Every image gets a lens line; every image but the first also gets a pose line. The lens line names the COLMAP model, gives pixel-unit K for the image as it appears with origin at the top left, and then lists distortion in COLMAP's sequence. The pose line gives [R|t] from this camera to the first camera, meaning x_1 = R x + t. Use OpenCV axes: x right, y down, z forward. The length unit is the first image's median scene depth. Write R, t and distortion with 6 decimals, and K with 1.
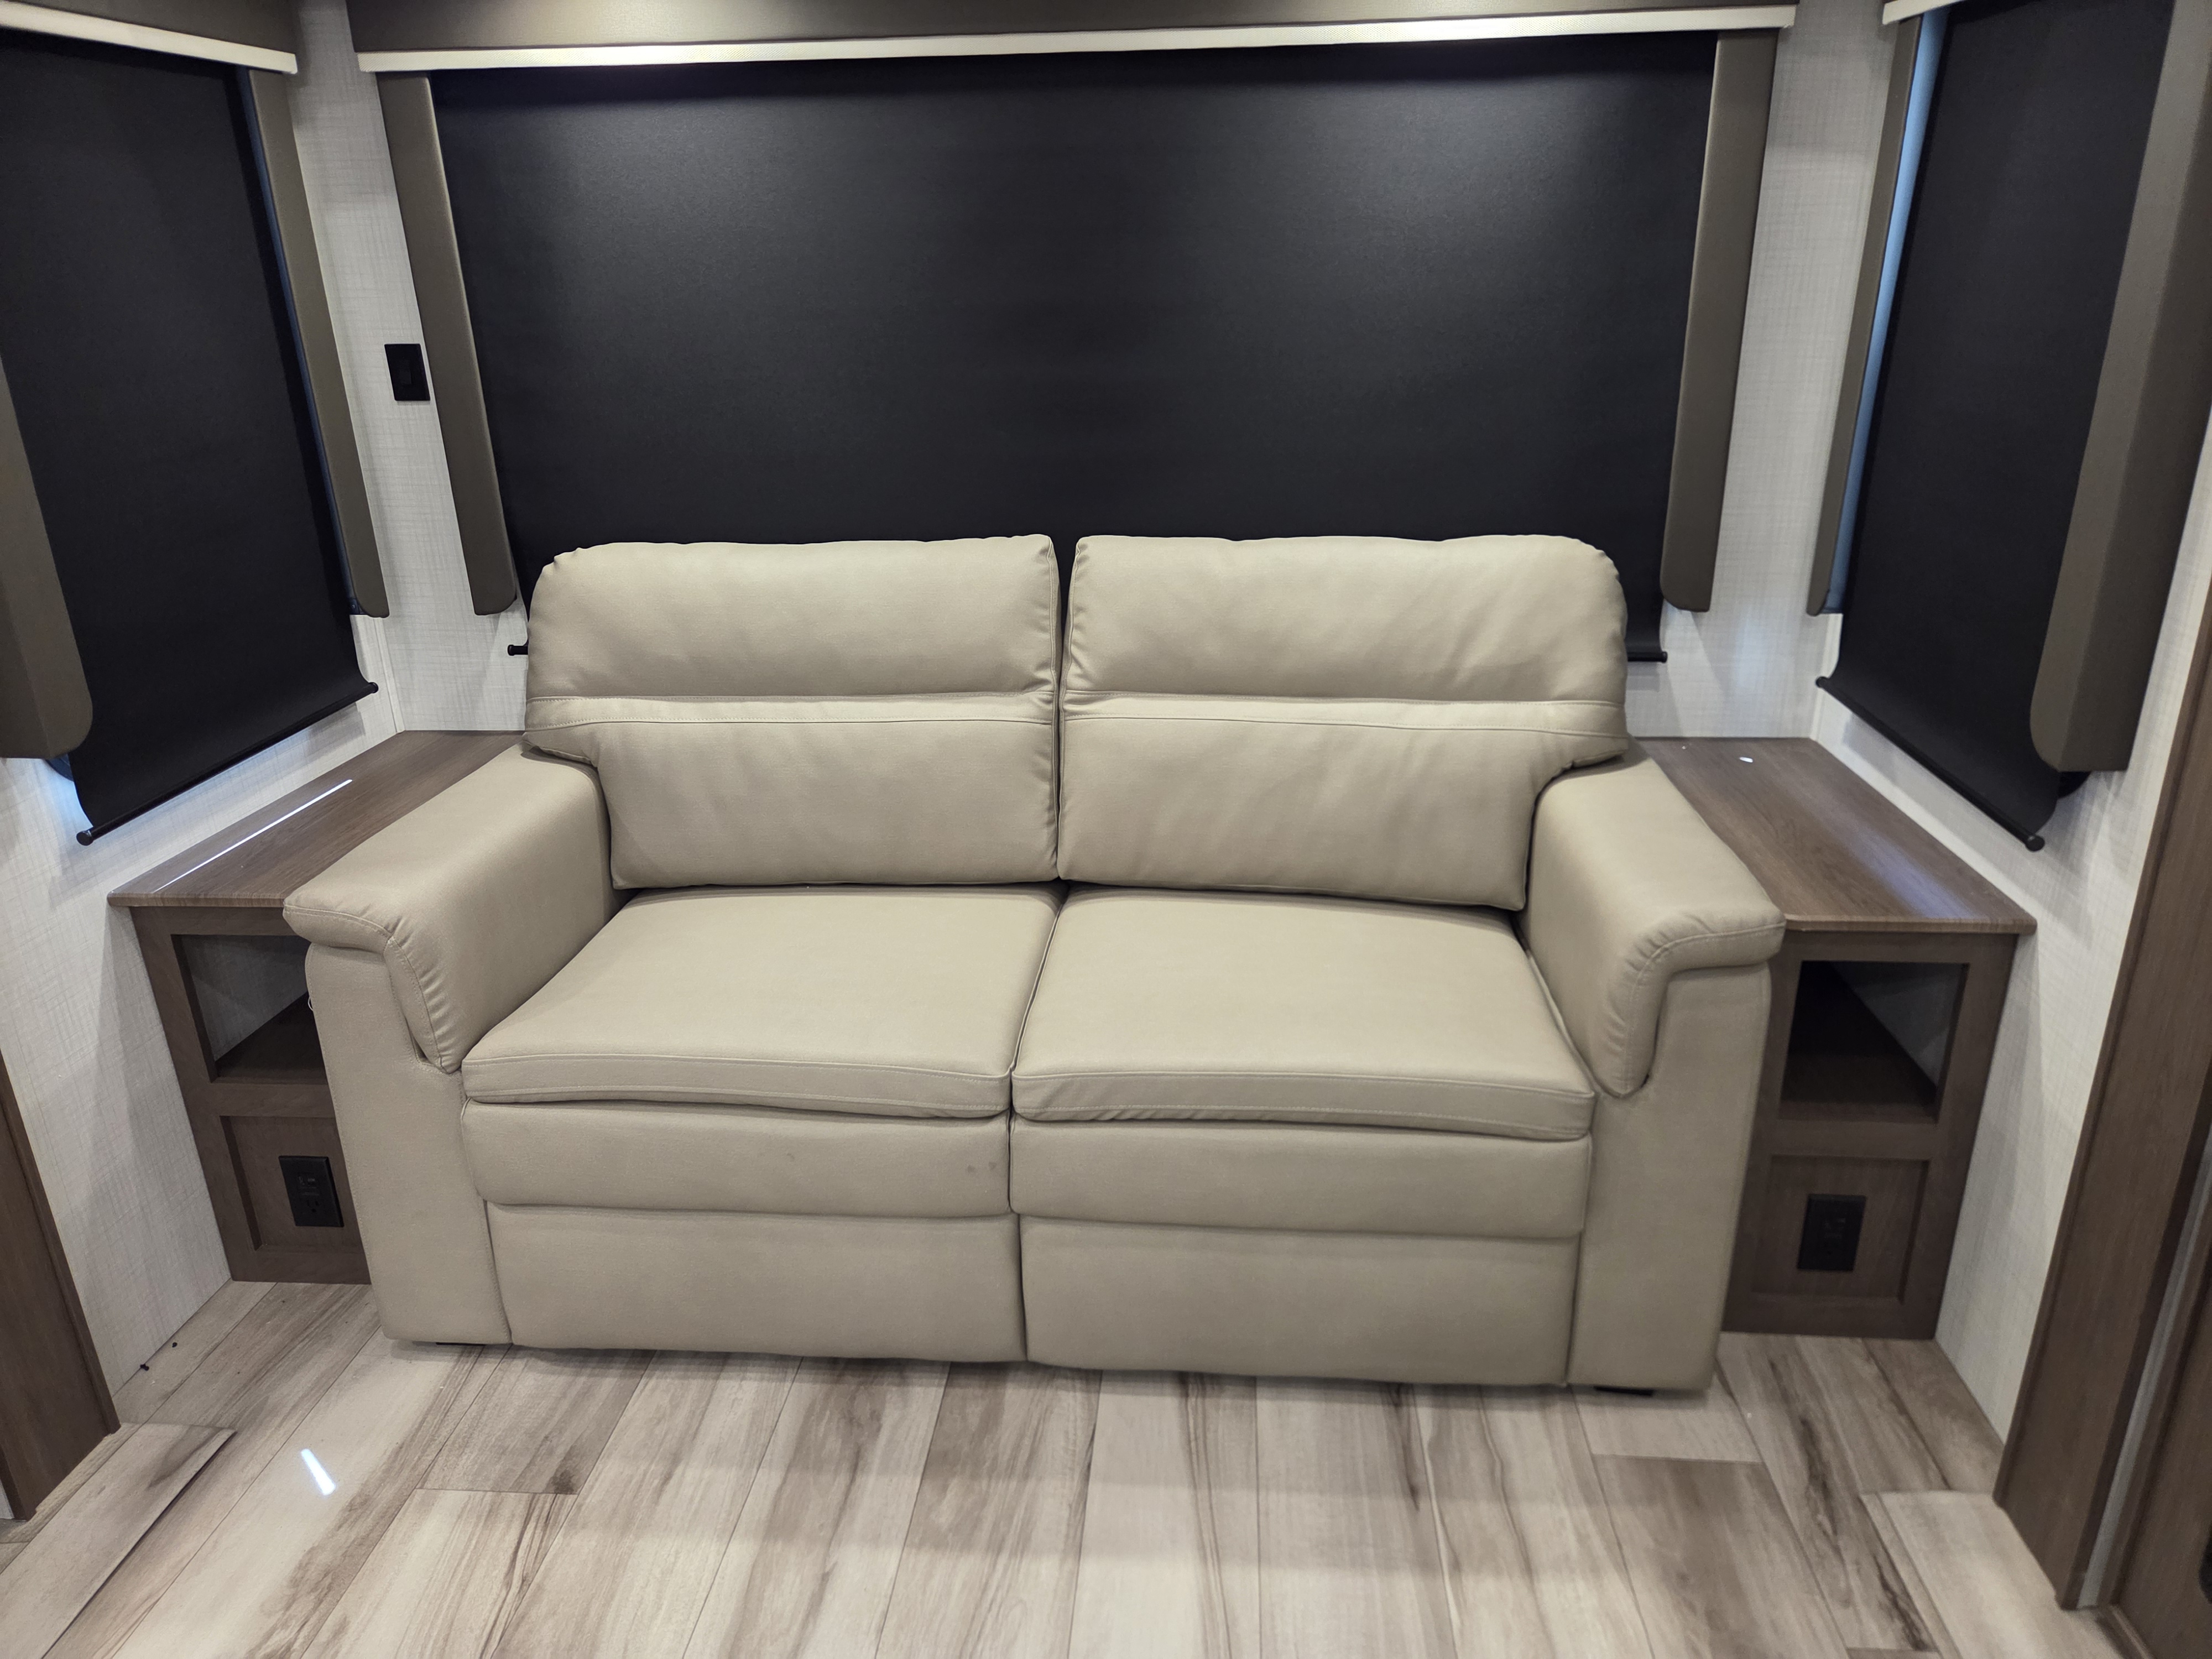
lens RADIAL K [[1493.7, 0, 1119.9], [0, 1493.7, 837.4], [0, 0, 1]] dist [0.045821, -0.037630]
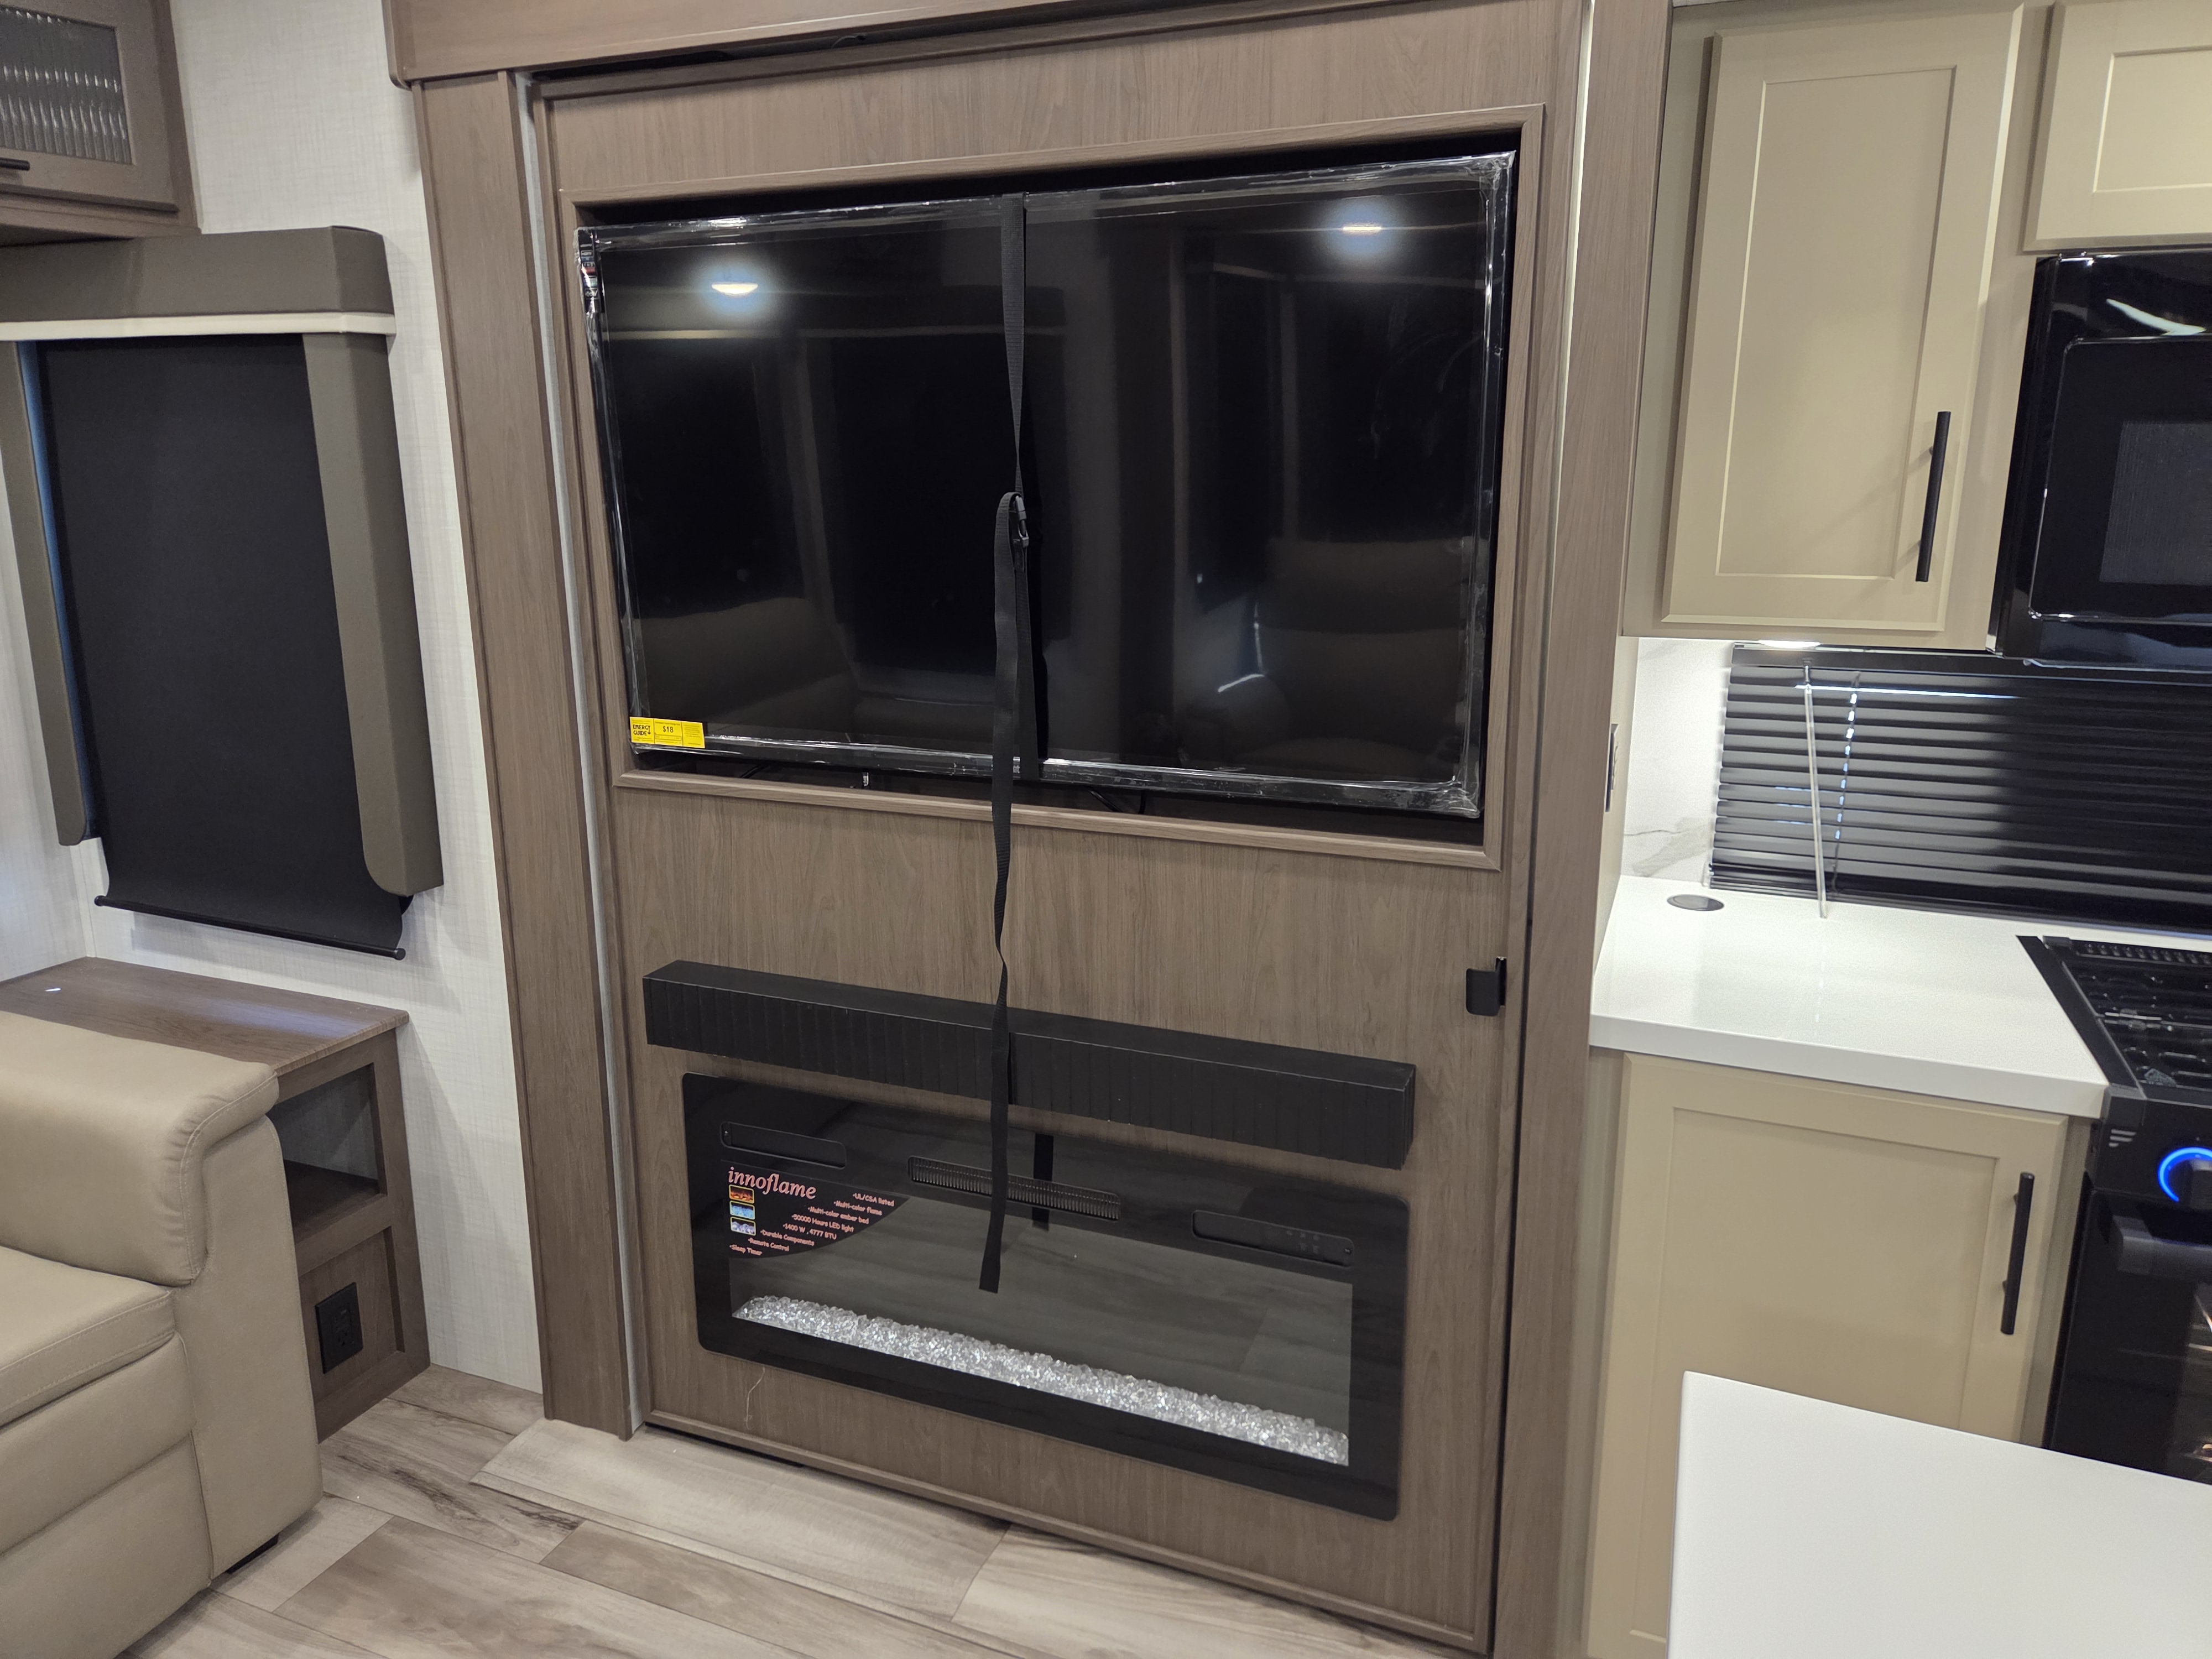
lens RADIAL K [[1493.7, 0, 1098.3], [0, 1493.7, 820.8], [0, 0, 1]] dist [0.045821, -0.037630]
pose [[0.309741, -0.201683, 0.929185, -0.402439], [0.332755, 0.938439, 0.092768, -0.023423], [-0.890693, 0.280457, 0.357784, -0.068624]]
